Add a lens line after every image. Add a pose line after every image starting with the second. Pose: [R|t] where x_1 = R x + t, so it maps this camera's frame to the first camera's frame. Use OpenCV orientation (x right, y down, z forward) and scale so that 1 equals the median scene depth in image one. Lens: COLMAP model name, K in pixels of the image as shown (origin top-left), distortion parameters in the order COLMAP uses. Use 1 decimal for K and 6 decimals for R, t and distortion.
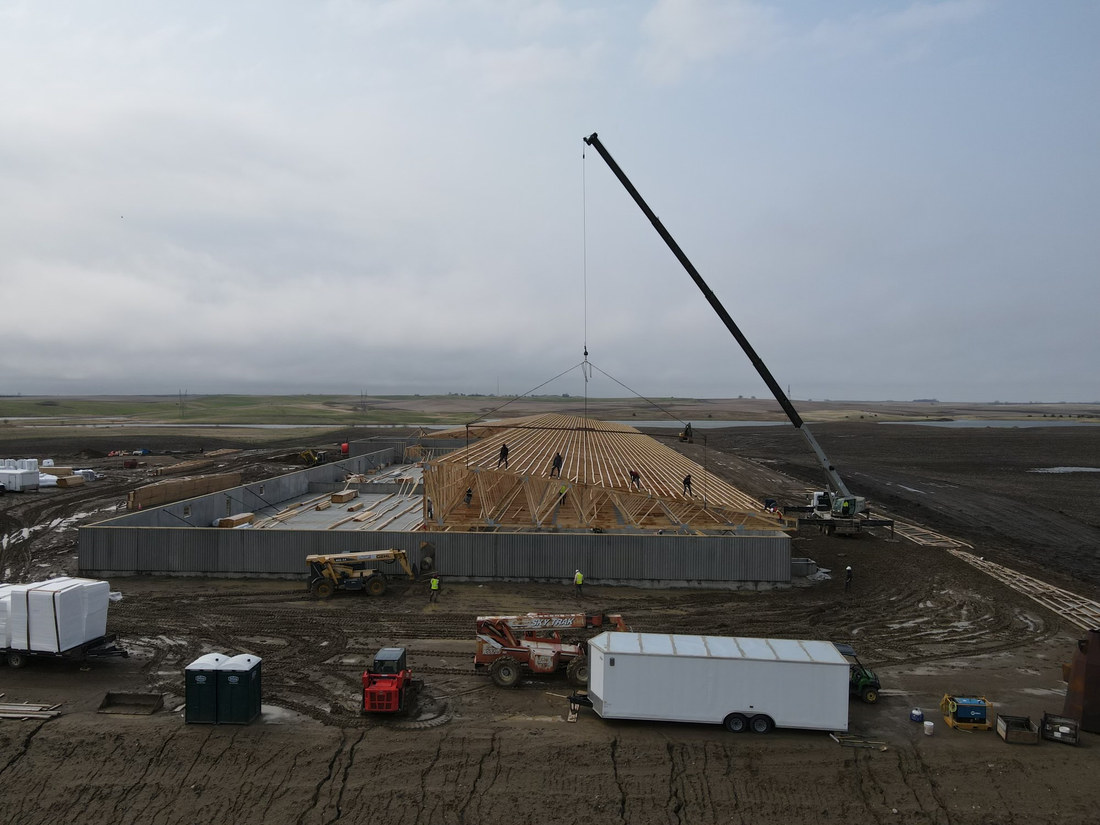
lens RADIAL K [[801.6, 0, 550.0], [0, 801.6, 412.5], [0, 0, 1]] dist [0.012237, 0.007790]
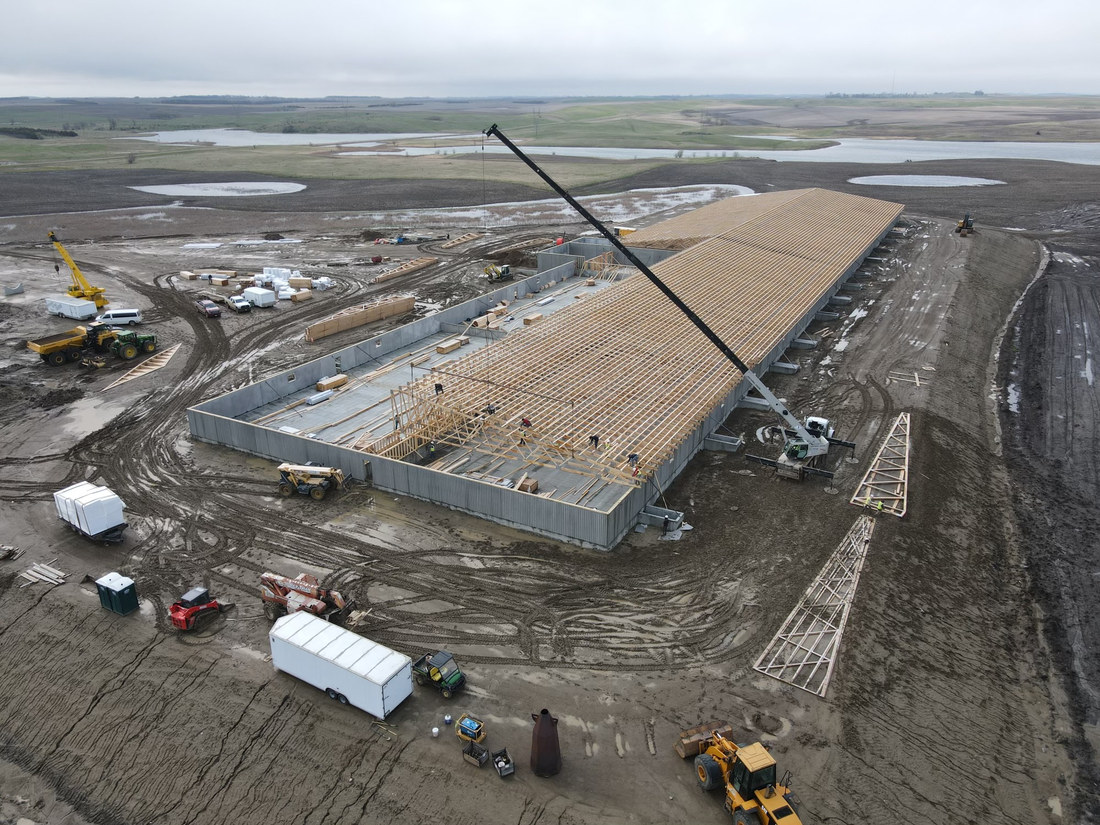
lens RADIAL K [[801.6, 0, 550.0], [0, 801.6, 412.5], [0, 0, 1]] dist [0.012237, 0.007790]
pose [[0.901764, 0.152924, -0.404271, 0.680142], [-0.000928, 0.936002, 0.351993, -0.403682], [0.432227, -0.317040, 0.844195, 0.006342]]
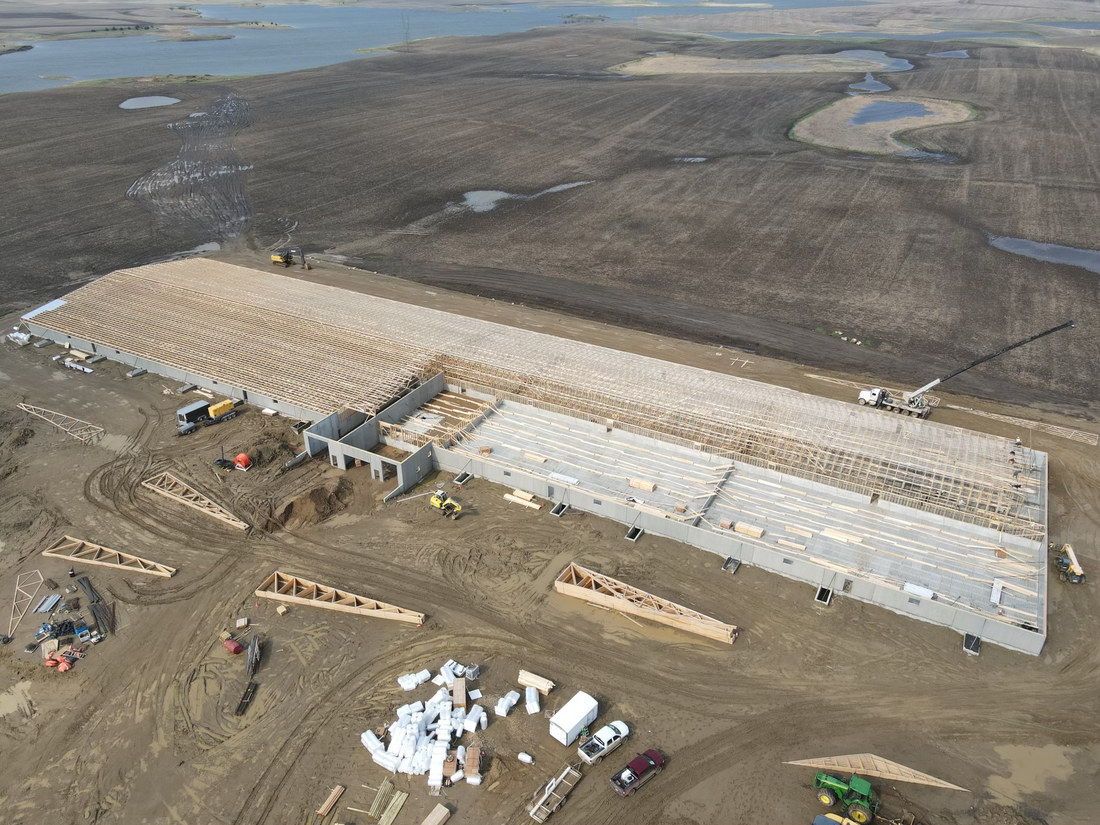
lens RADIAL K [[801.6, 0, 550.0], [0, 801.6, 412.5], [0, 0, 1]] dist [0.012237, 0.007790]
pose [[0.437556, -0.437463, 0.785602, -2.309760], [0.010170, 0.876028, 0.482153, -1.189177], [-0.899134, -0.202980, 0.387761, 1.435239]]
